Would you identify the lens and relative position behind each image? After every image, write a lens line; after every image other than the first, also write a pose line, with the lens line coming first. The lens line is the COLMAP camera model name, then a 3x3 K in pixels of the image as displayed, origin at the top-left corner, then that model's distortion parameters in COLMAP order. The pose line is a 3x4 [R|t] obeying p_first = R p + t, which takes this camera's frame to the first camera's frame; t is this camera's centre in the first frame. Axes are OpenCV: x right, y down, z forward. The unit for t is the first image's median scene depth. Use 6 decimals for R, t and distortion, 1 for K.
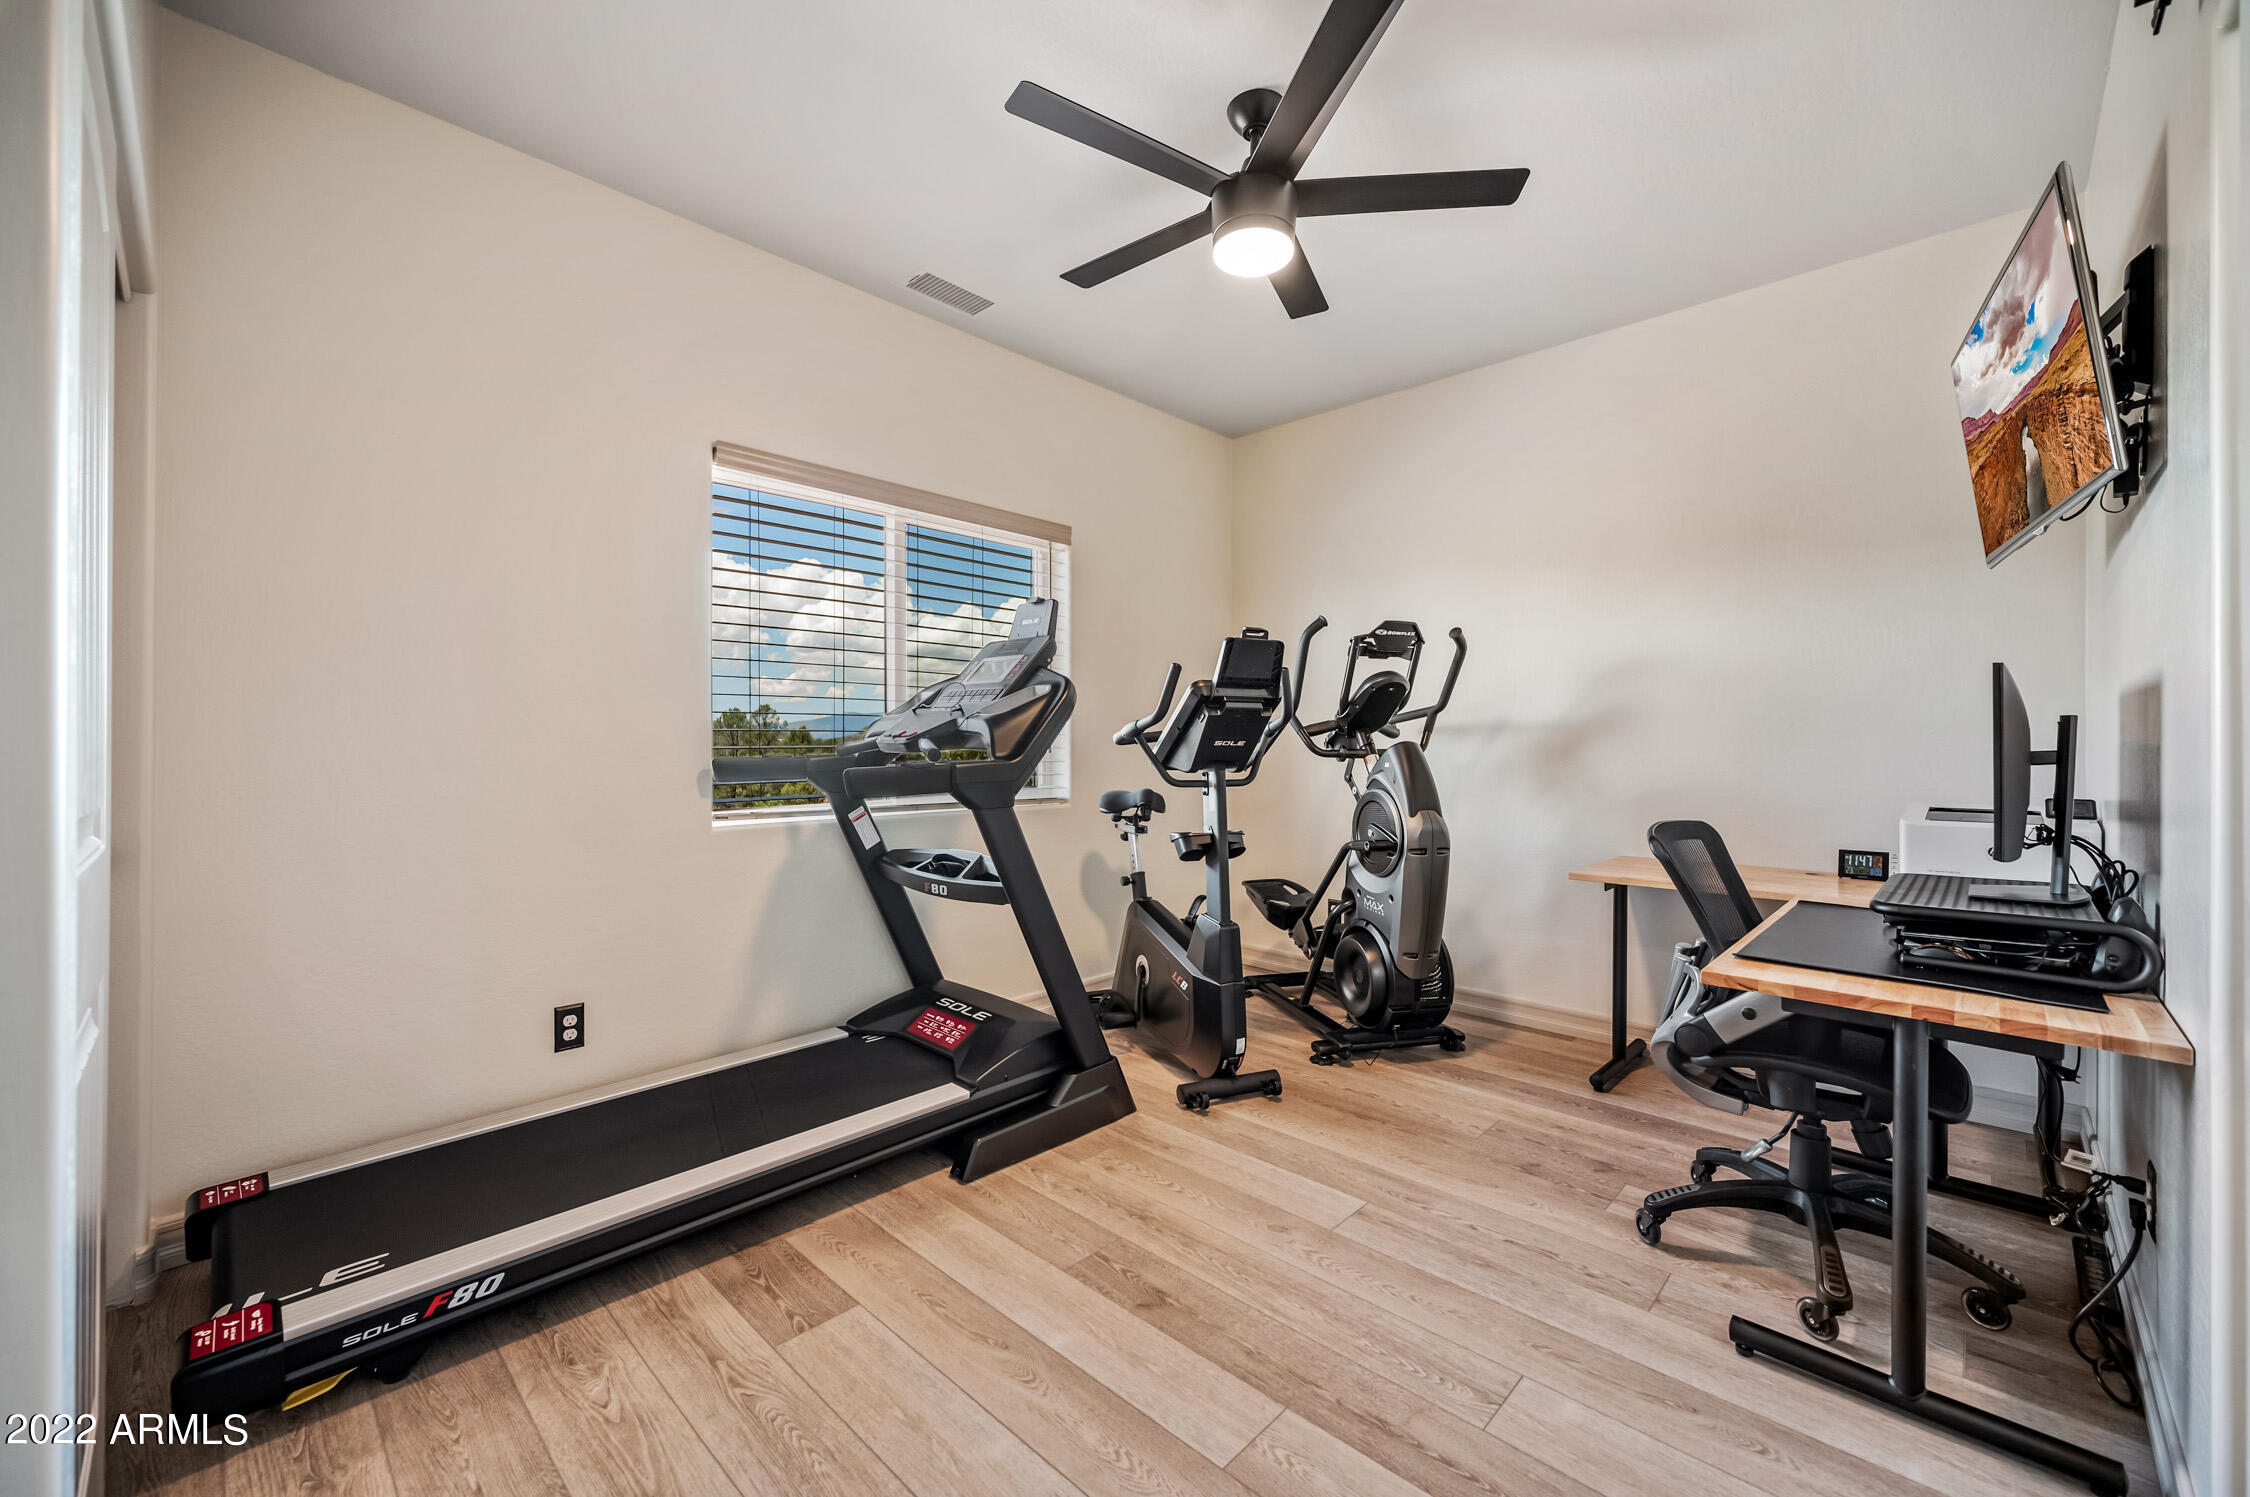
lens RADIAL K [[888.0, 0, 1124.6], [0, 888.0, 742.6], [0, 0, 1]] dist [-0.001611, 0.000207]
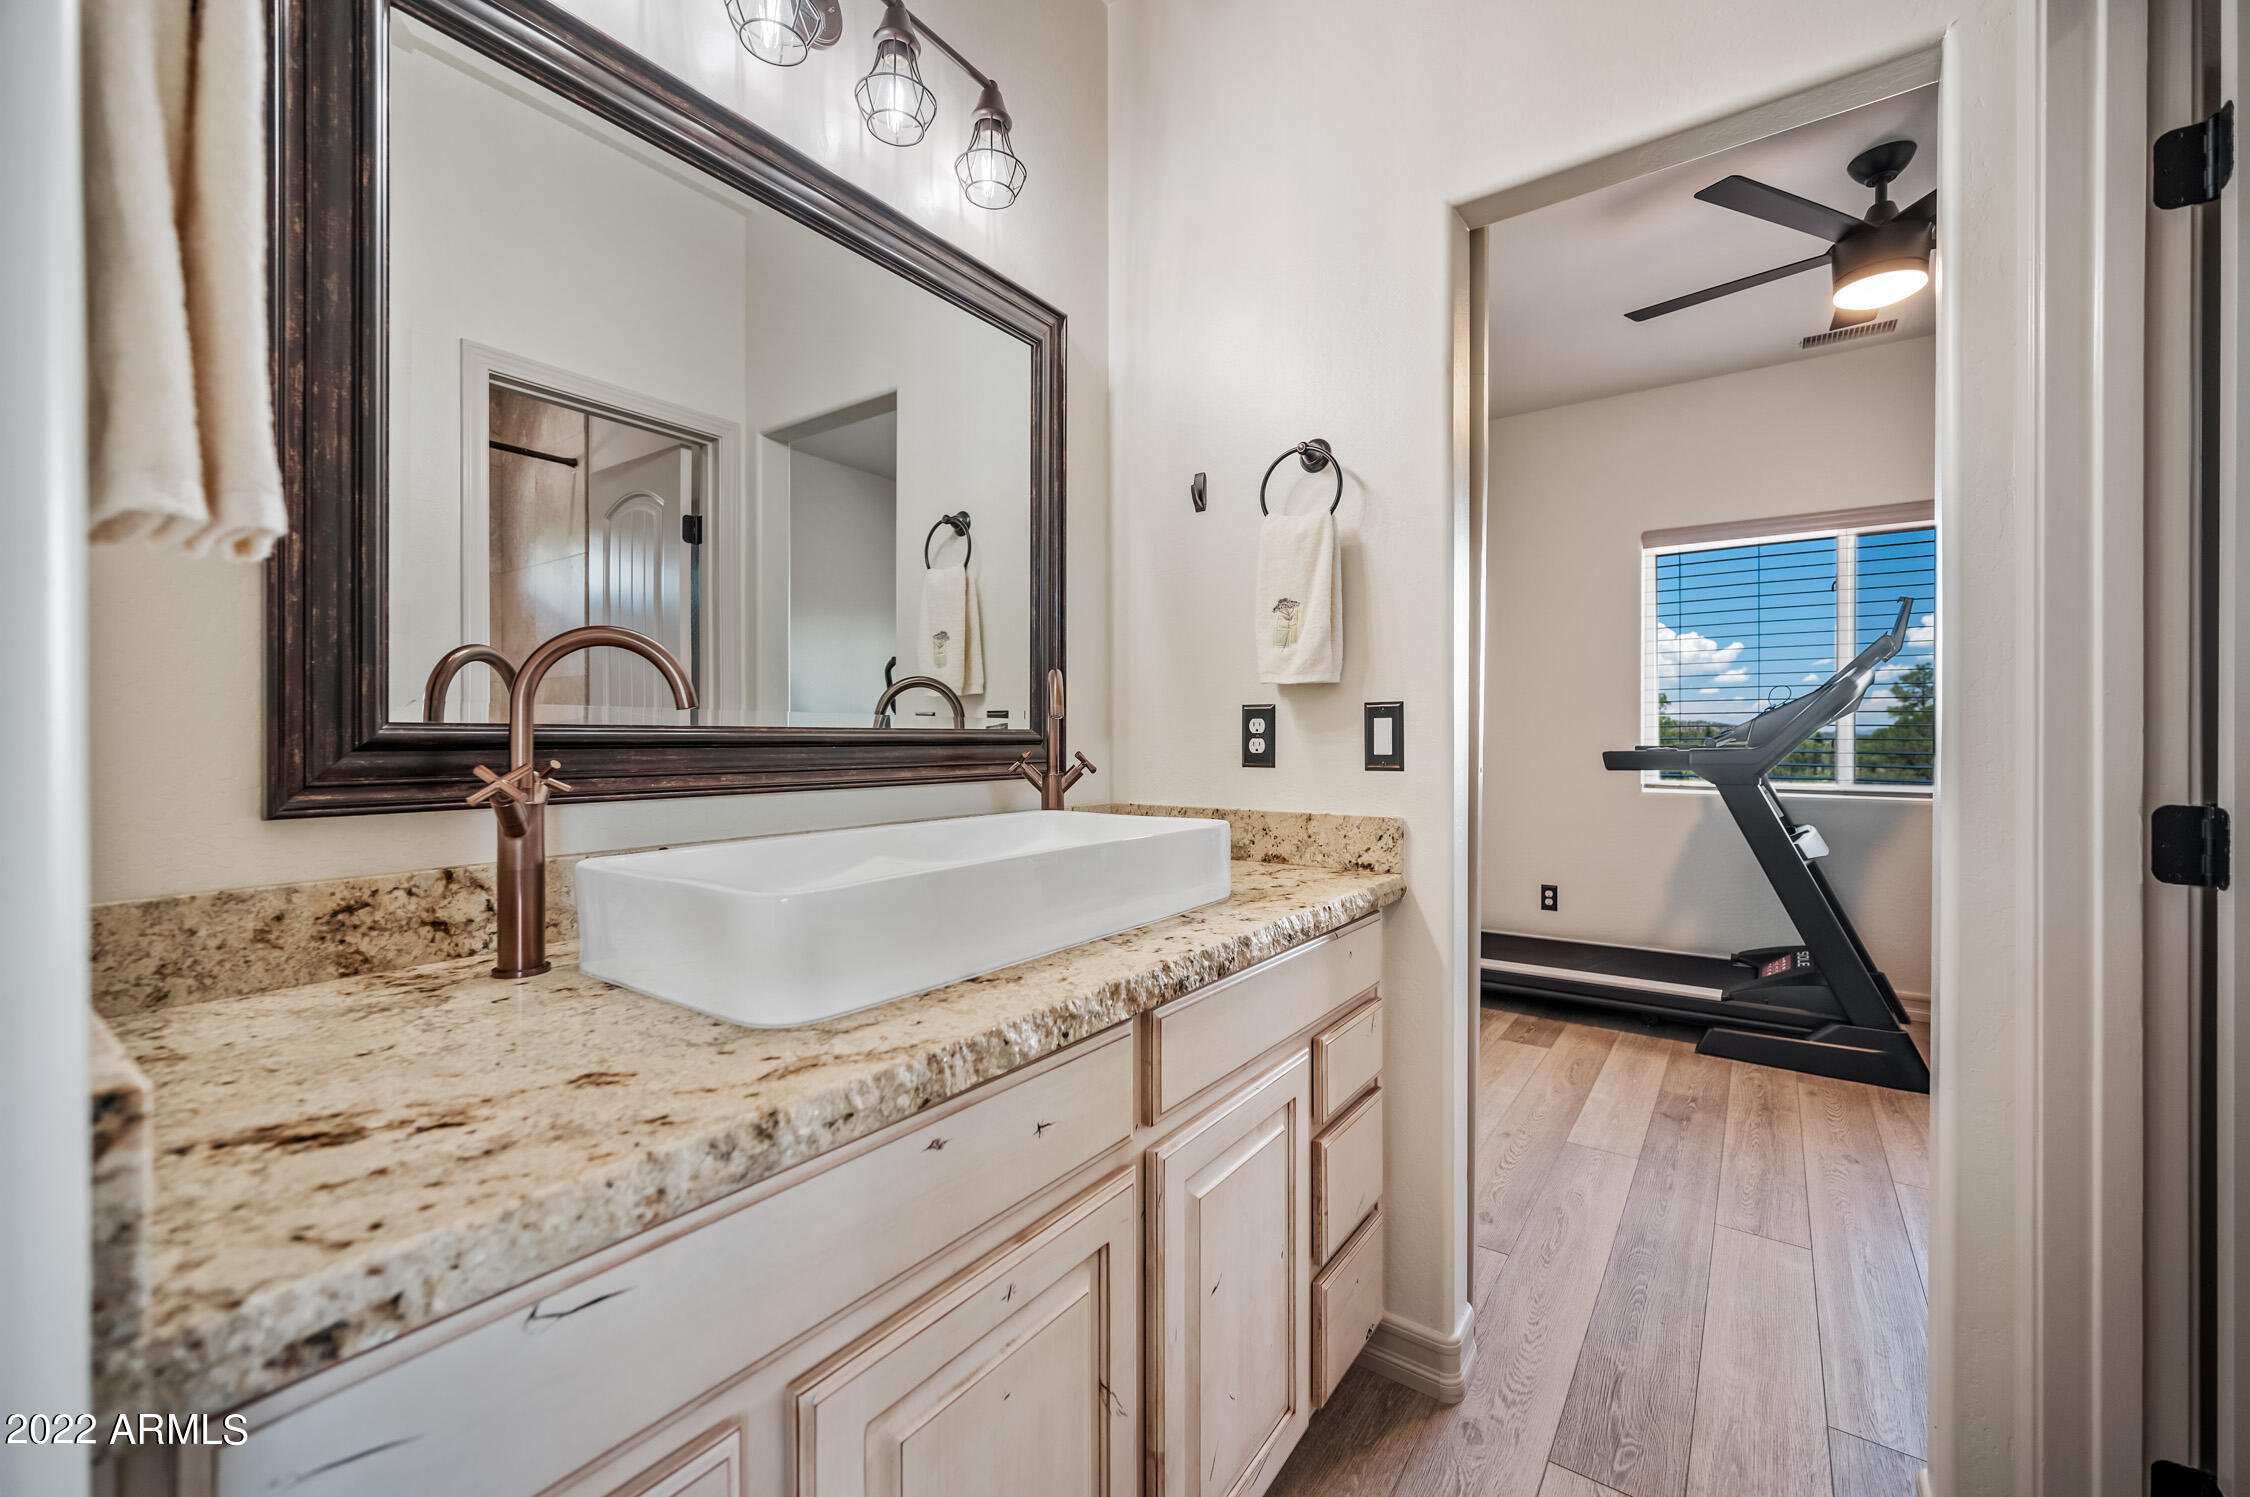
lens RADIAL K [[888.0, 0, 1129.6], [0, 888.0, 738.7], [0, 0, 1]] dist [-0.001611, 0.000207]
pose [[0.145932, 0.004418, -0.989285, 1.037255], [-0.005932, 0.999976, 0.003591, 0.007737], [0.989277, 0.005344, 0.145955, -0.075997]]
